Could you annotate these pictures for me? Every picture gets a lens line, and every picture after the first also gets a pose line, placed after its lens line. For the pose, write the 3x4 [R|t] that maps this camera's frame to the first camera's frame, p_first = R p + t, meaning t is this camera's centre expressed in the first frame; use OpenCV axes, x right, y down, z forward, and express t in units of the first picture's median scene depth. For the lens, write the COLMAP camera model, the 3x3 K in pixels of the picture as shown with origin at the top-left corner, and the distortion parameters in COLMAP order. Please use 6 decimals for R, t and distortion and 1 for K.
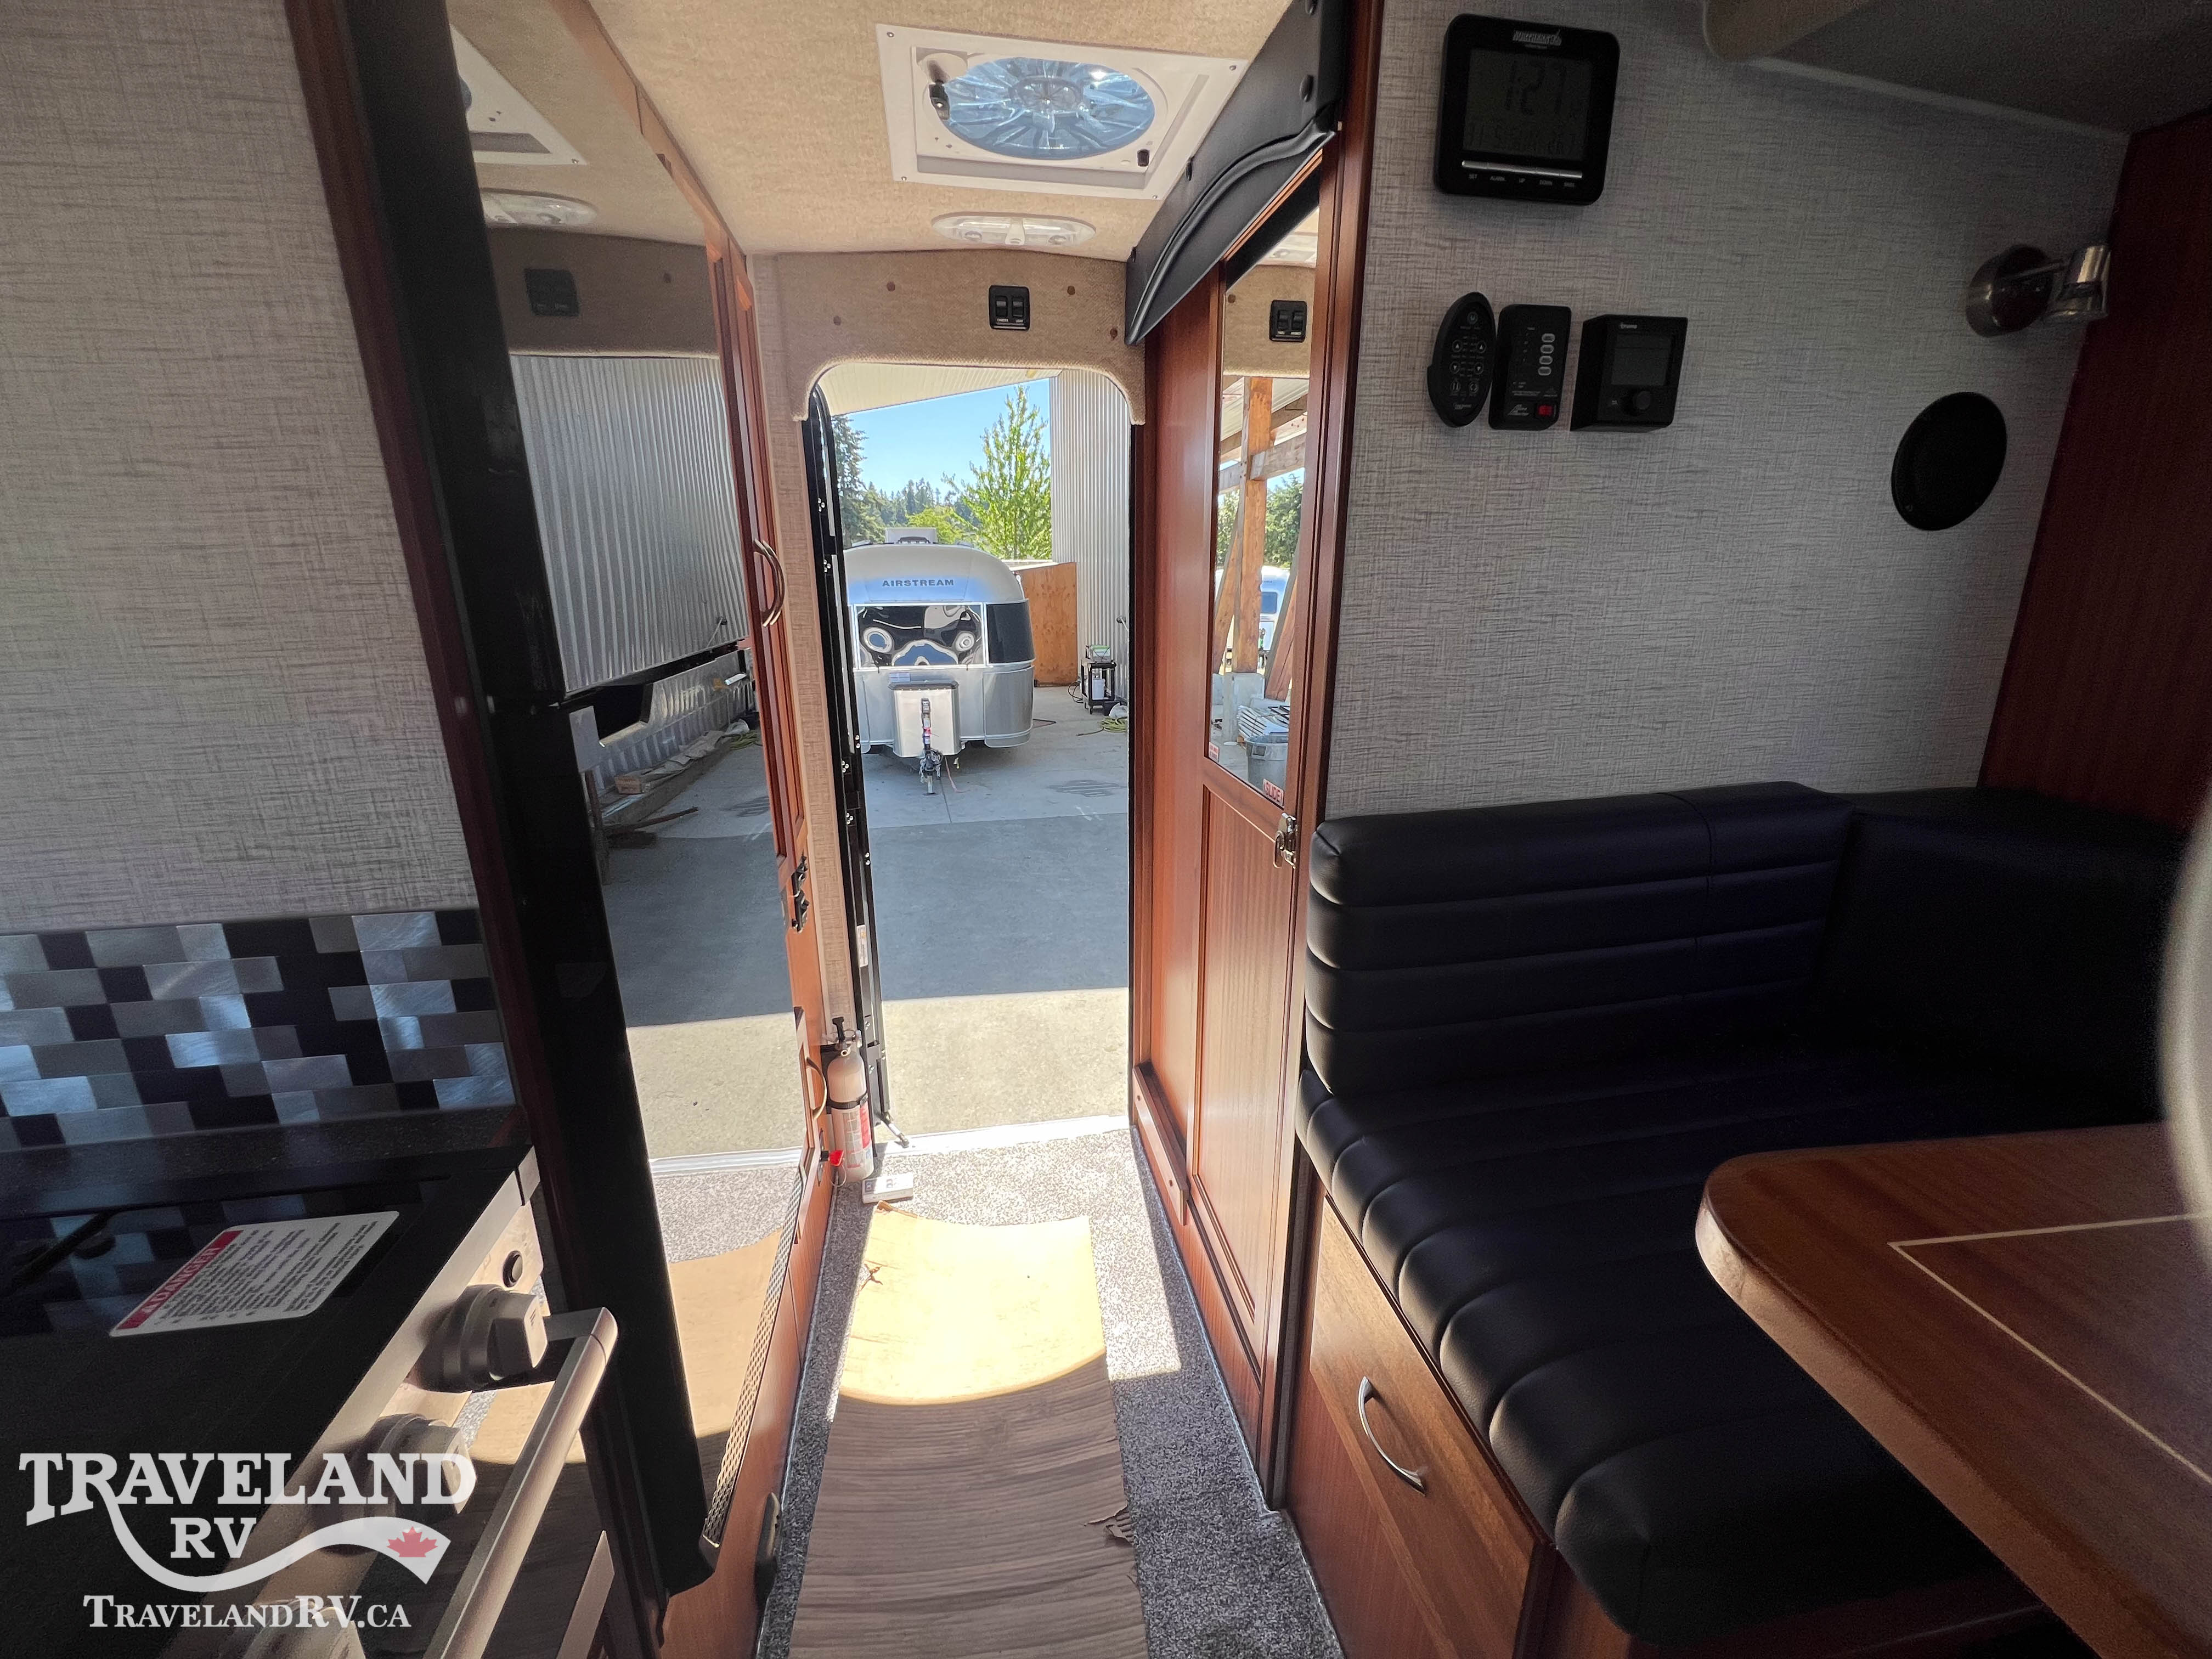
lens RADIAL K [[891.5, 0, 1099.9], [0, 891.5, 829.6], [0, 0, 1]] dist [-0.000167, -0.000450]
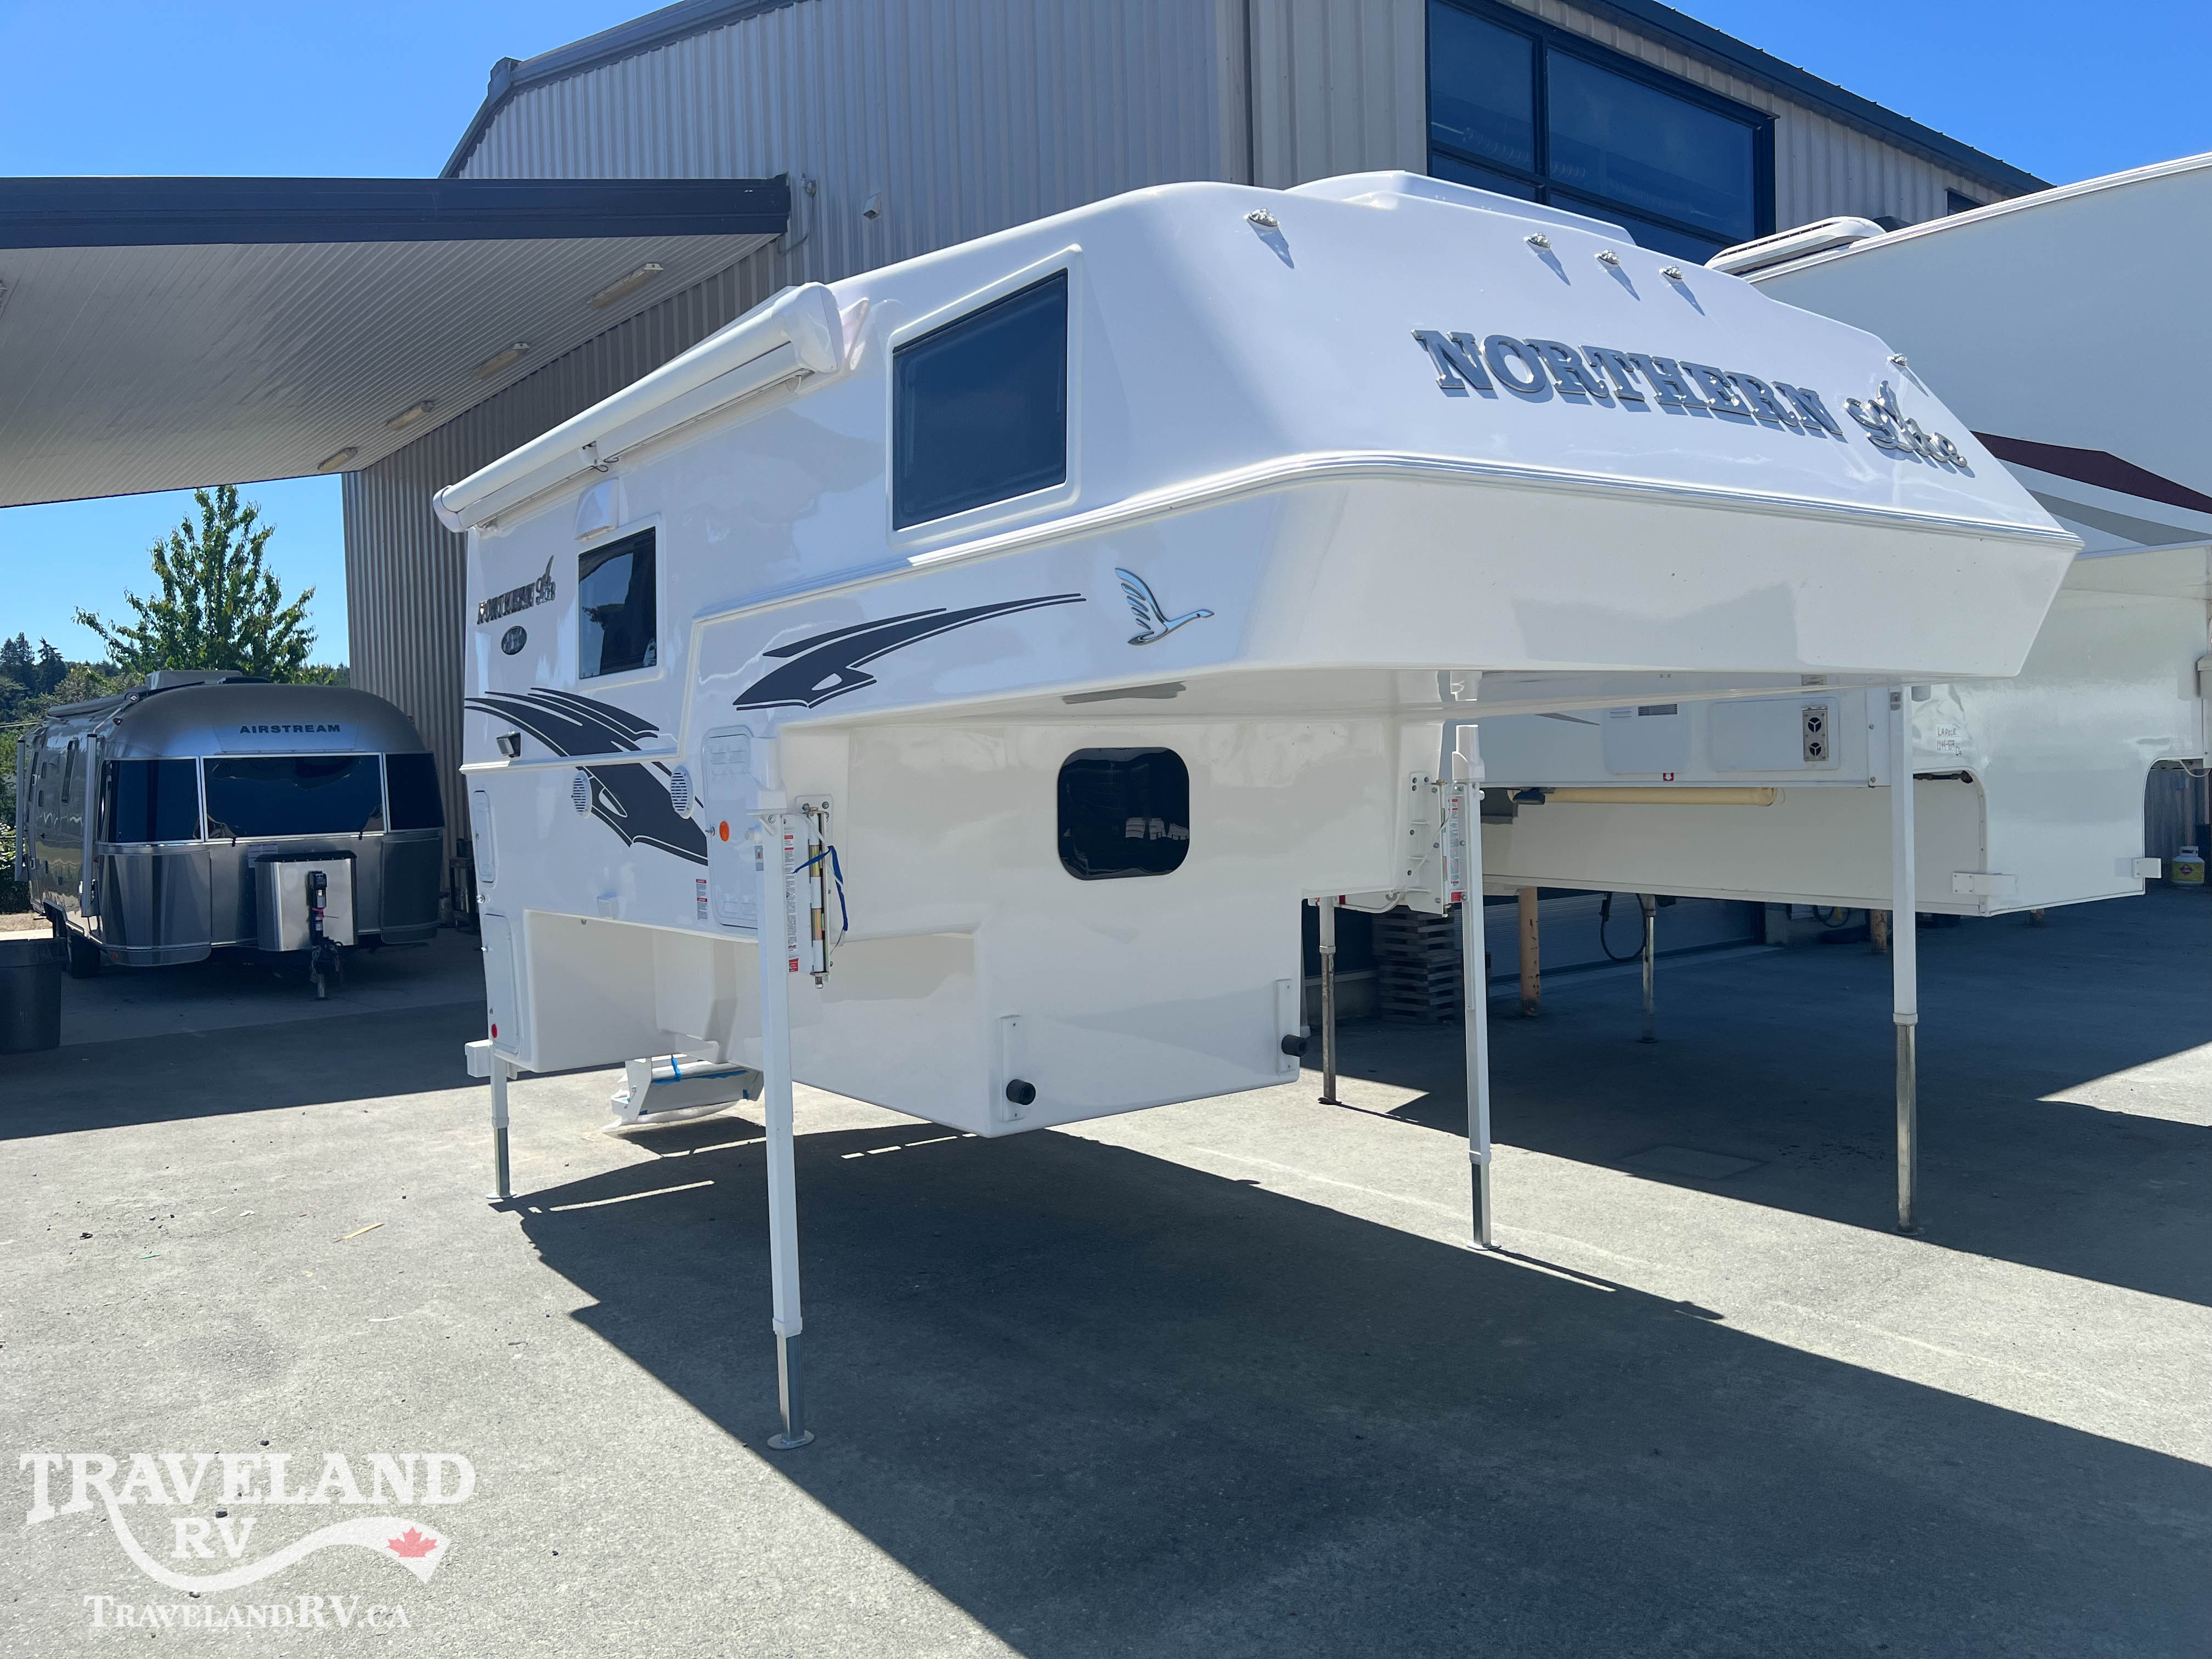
lens RADIAL K [[1665.9, 0, 1104.7], [0, 1665.9, 823.9], [0, 0, 1]] dist [0.036773, -0.010630]
pose [[0.896584, -0.046742, 0.440400, -1.309591], [0.157869, 0.962822, -0.219206, 1.405809], [-0.413781, 0.266062, 0.870630, -3.243225]]
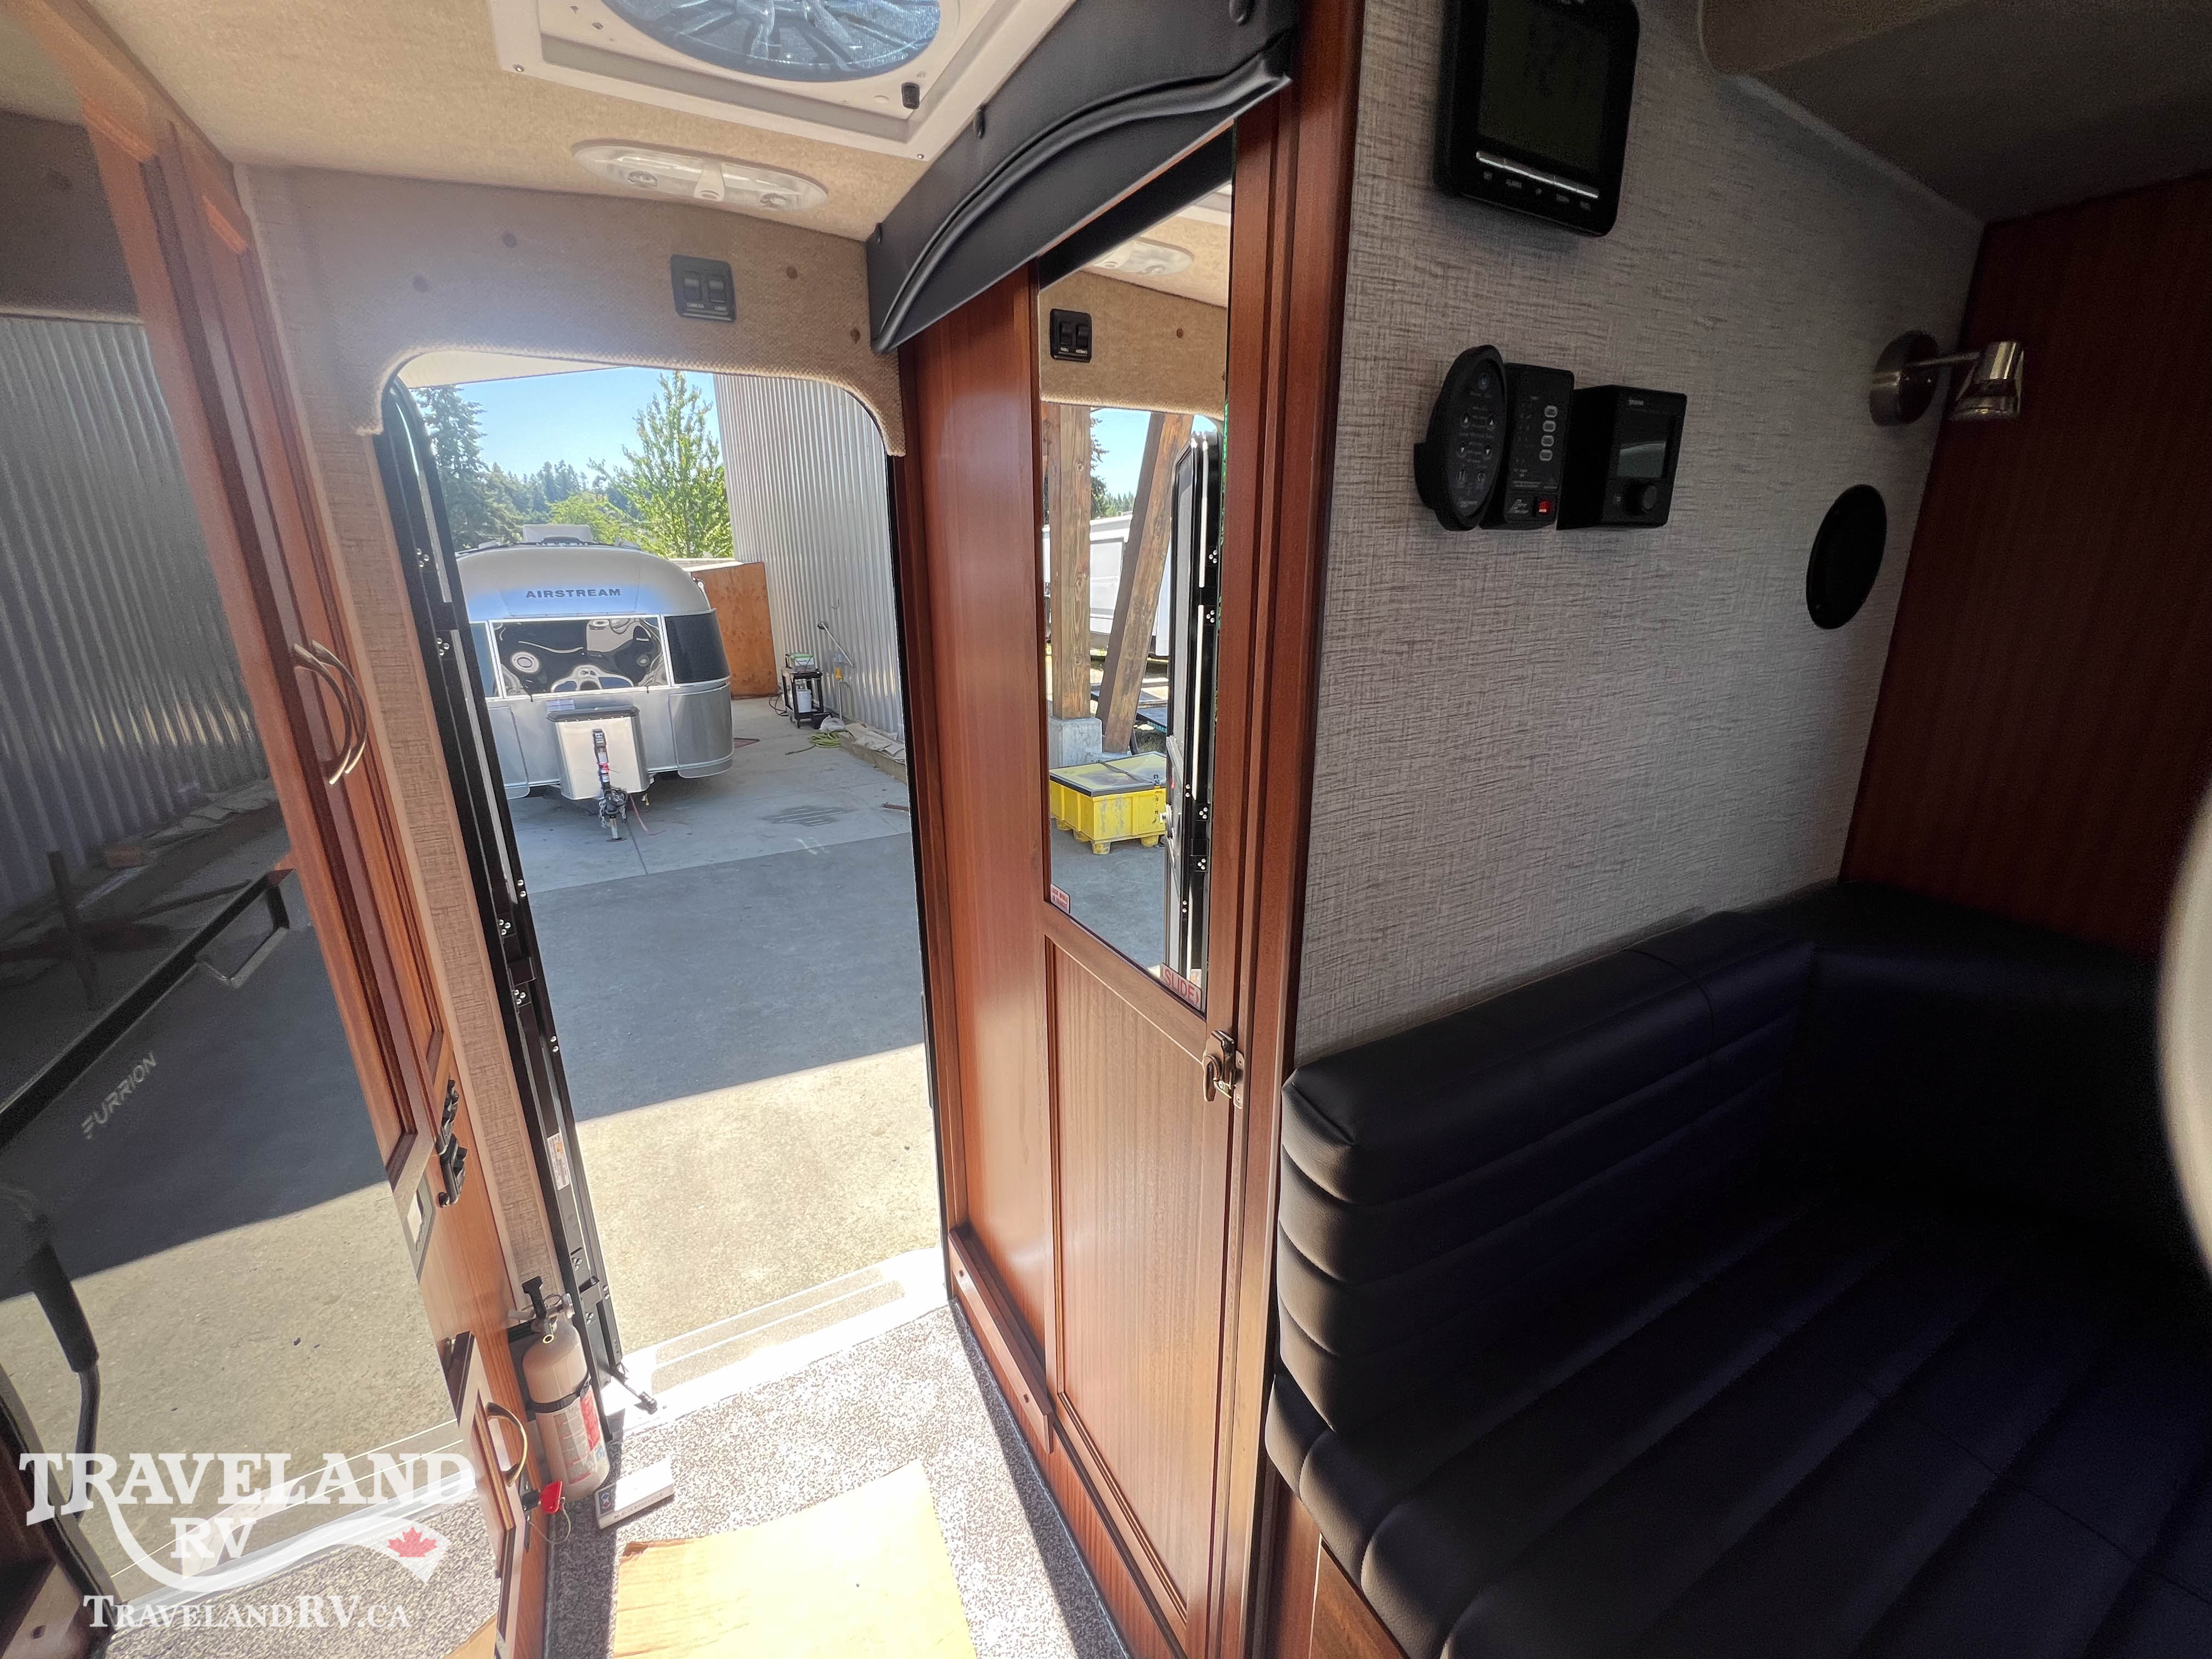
lens RADIAL K [[891.5, 0, 1102.6], [0, 891.5, 829.5], [0, 0, 1]] dist [-0.000167, -0.000450]
pose [[0.946444, -0.094571, 0.308706, -0.064997], [0.092505, 0.995483, 0.021359, -0.150265], [-0.309332, 0.008342, 0.950918, 0.242710]]
